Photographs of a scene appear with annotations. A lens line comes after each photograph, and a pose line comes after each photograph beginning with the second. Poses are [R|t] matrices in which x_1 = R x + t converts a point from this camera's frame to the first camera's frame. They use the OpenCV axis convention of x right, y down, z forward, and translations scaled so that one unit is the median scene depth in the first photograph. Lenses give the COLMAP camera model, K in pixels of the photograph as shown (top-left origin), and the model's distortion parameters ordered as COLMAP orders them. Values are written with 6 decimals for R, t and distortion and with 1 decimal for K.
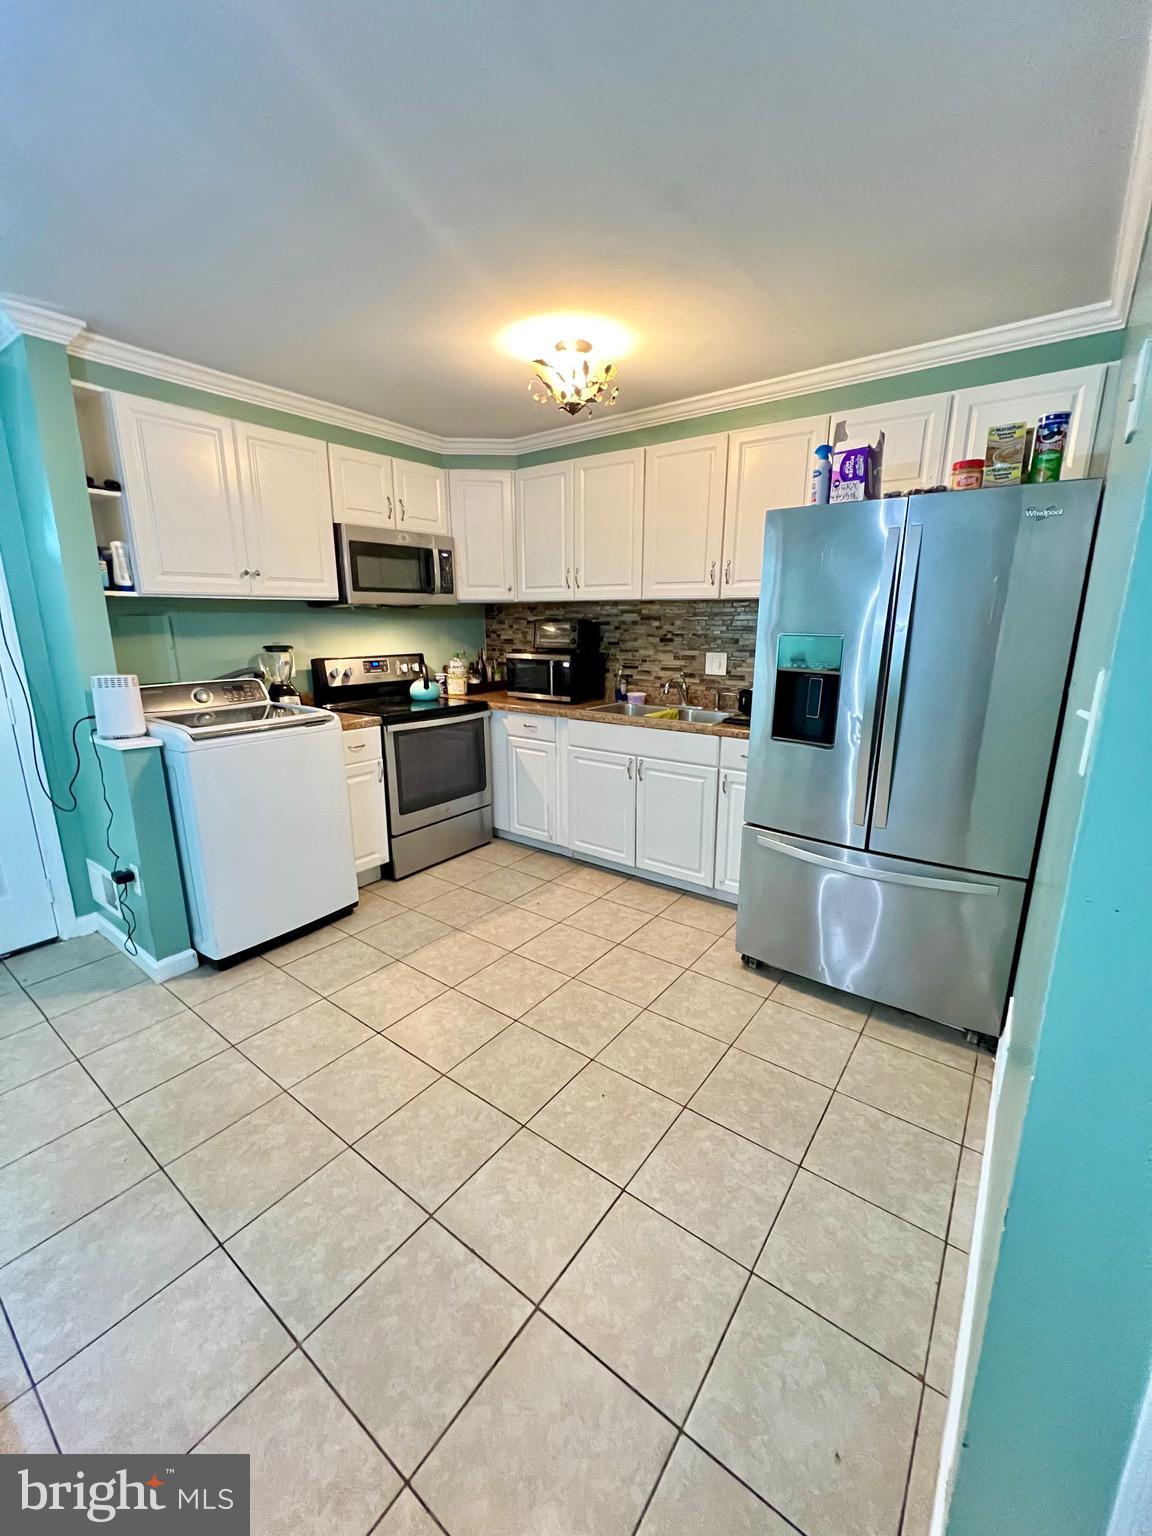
lens RADIAL K [[617.3, 0, 575.8], [0, 617.3, 764.4], [0, 0, 1]] dist [-0.001150, 0.000055]
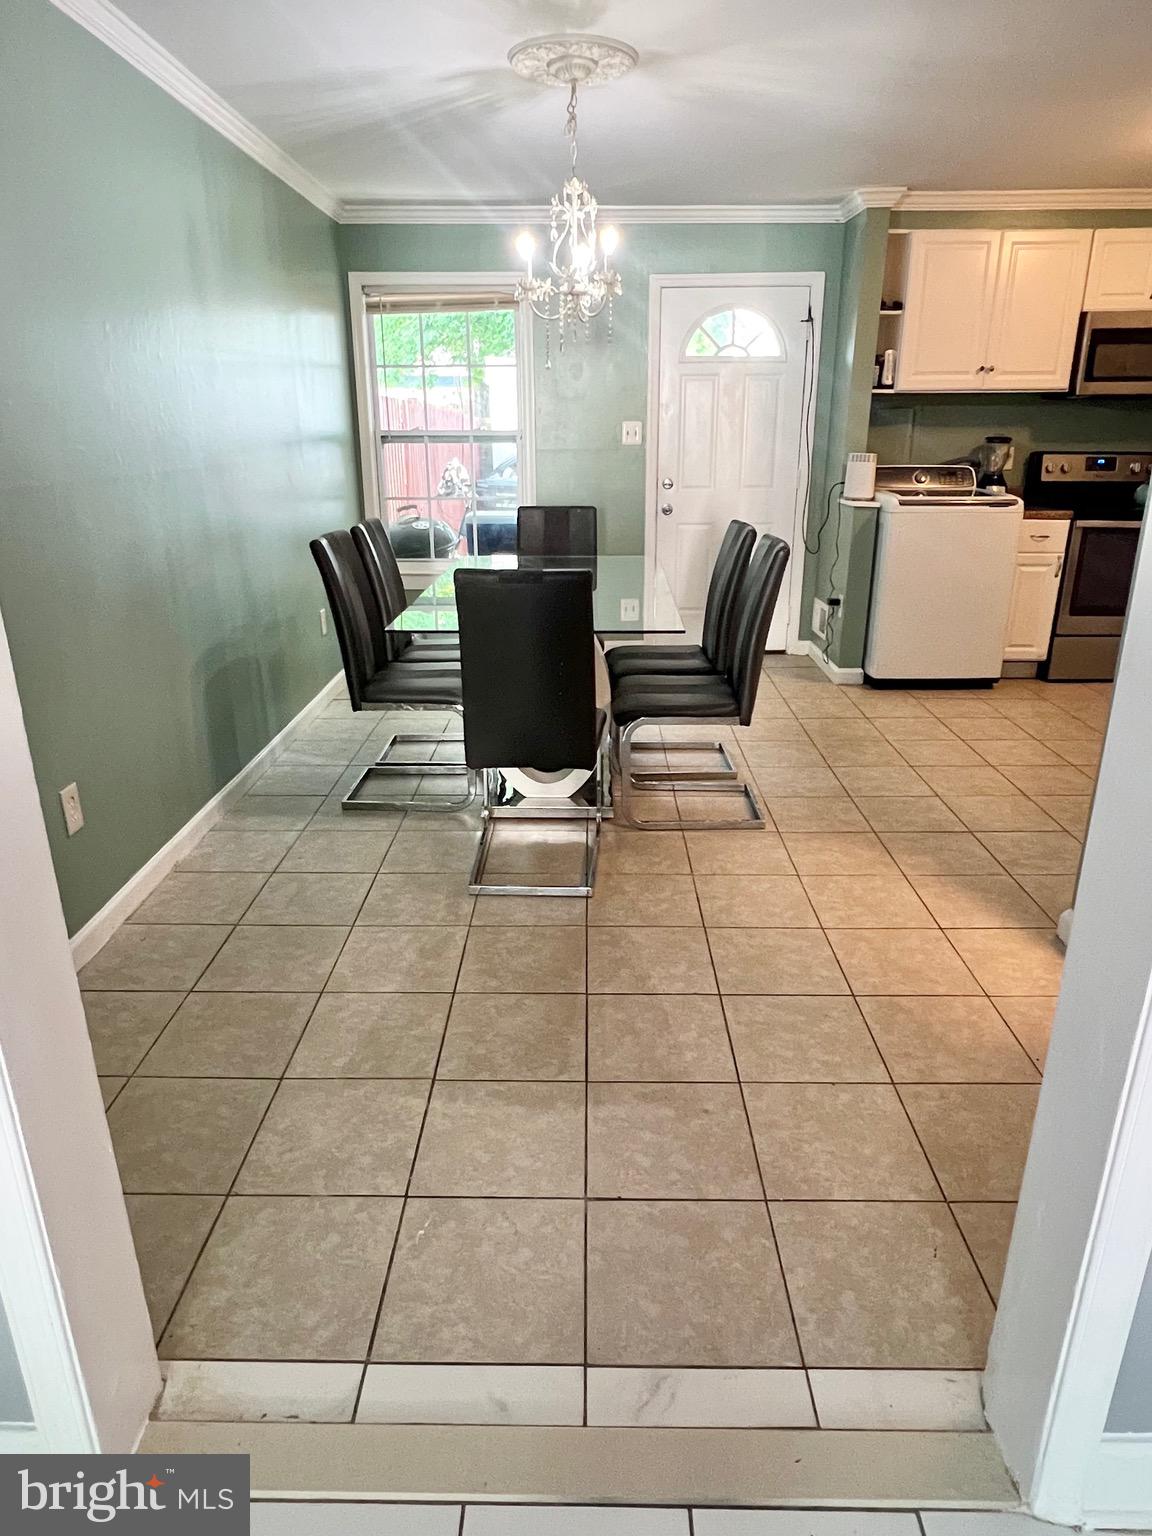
lens RADIAL K [[954.5, 0, 577.0], [0, 954.5, 765.9], [0, 0, 1]] dist [-0.000517, 0.001119]
pose [[0.589236, 0.271853, -0.760853, 0.575467], [-0.182265, 0.962145, 0.202622, 0.177597], [0.787134, 0.019284, 0.616480, -0.673152]]
